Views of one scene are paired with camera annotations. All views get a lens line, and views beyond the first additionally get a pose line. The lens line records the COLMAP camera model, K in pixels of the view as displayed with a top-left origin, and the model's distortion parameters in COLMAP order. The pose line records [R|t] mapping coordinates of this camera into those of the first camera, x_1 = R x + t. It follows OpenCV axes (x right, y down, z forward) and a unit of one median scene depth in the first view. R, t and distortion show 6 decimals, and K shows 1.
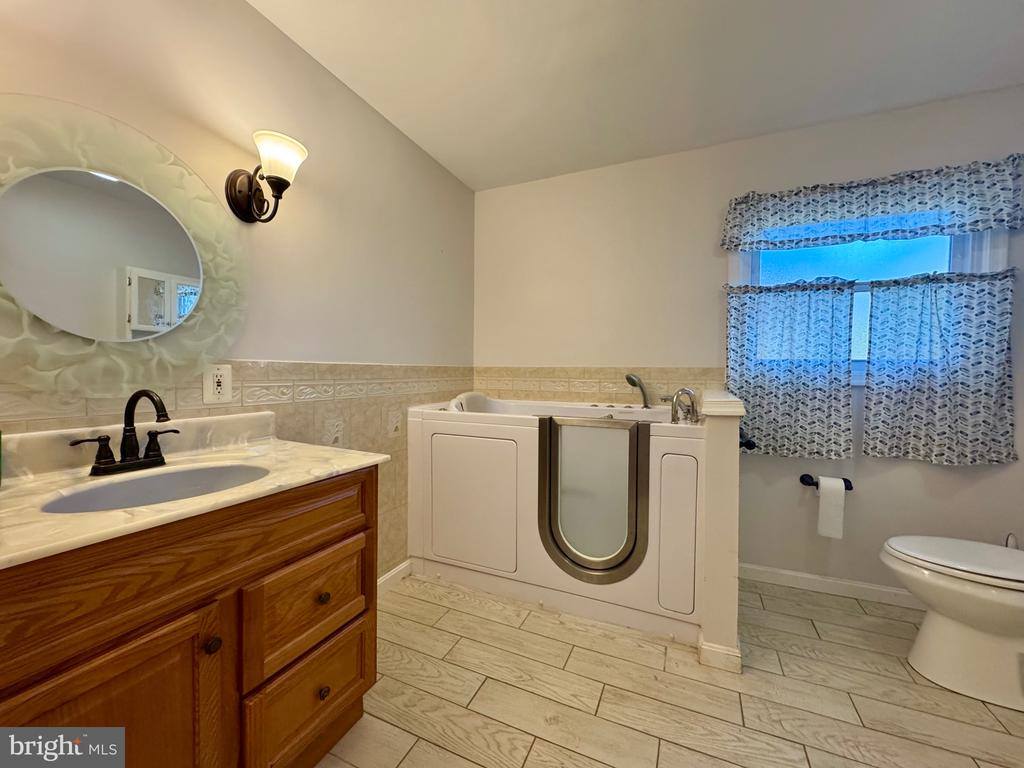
lens RADIAL K [[406.1, 0, 508.7], [0, 406.1, 382.5], [0, 0, 1]] dist [-0.002290, -0.000303]
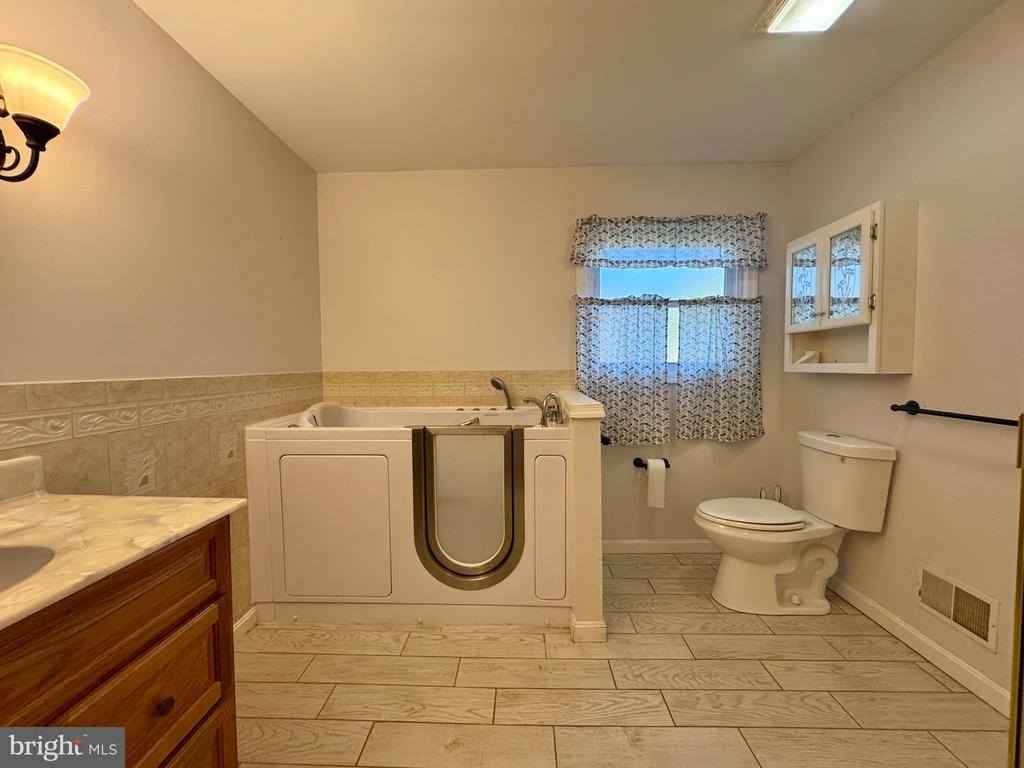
lens RADIAL K [[406.1, 0, 508.7], [0, 406.1, 382.5], [0, 0, 1]] dist [-0.002290, -0.000303]
pose [[0.924208, -0.033961, 0.380376, -0.078962], [0.027077, 0.999359, 0.023436, -0.040712], [-0.380928, -0.011361, 0.924535, 0.043080]]
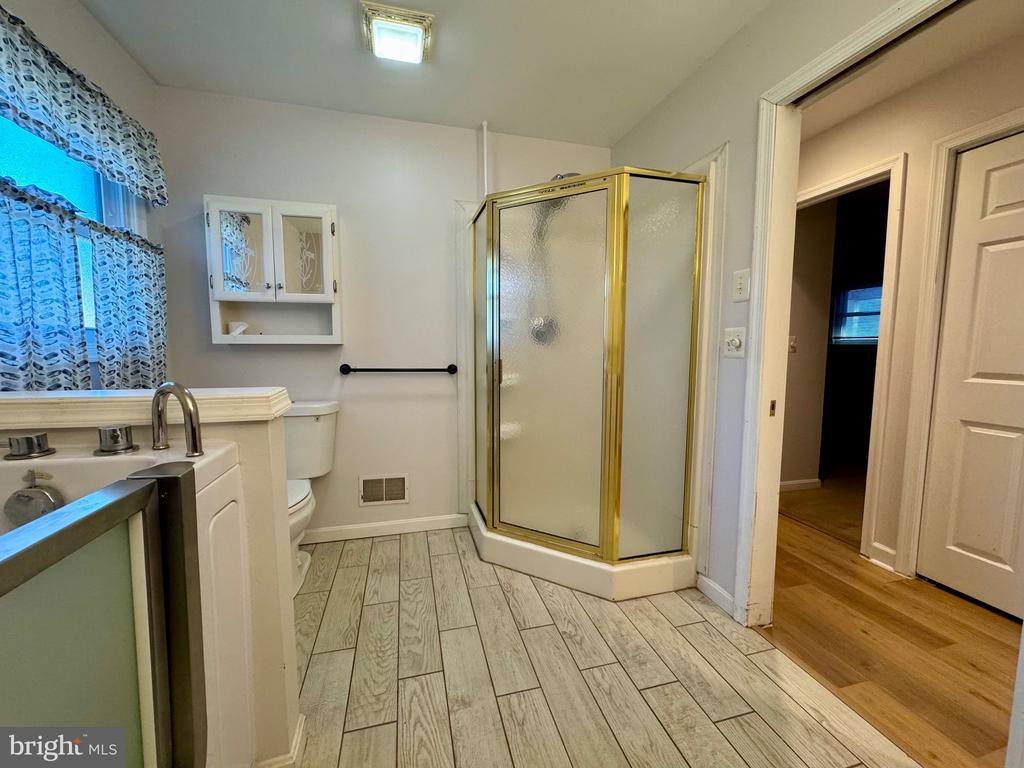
lens RADIAL K [[410.5, 0, 512.0], [0, 410.5, 384.0], [0, 0, 1]] dist [-0.001129, -0.000143]
pose [[-0.630456, -0.080997, 0.771988, -0.189008], [0.016011, 0.992972, 0.117259, -0.031079], [-0.776060, 0.086286, -0.624728, 0.936903]]
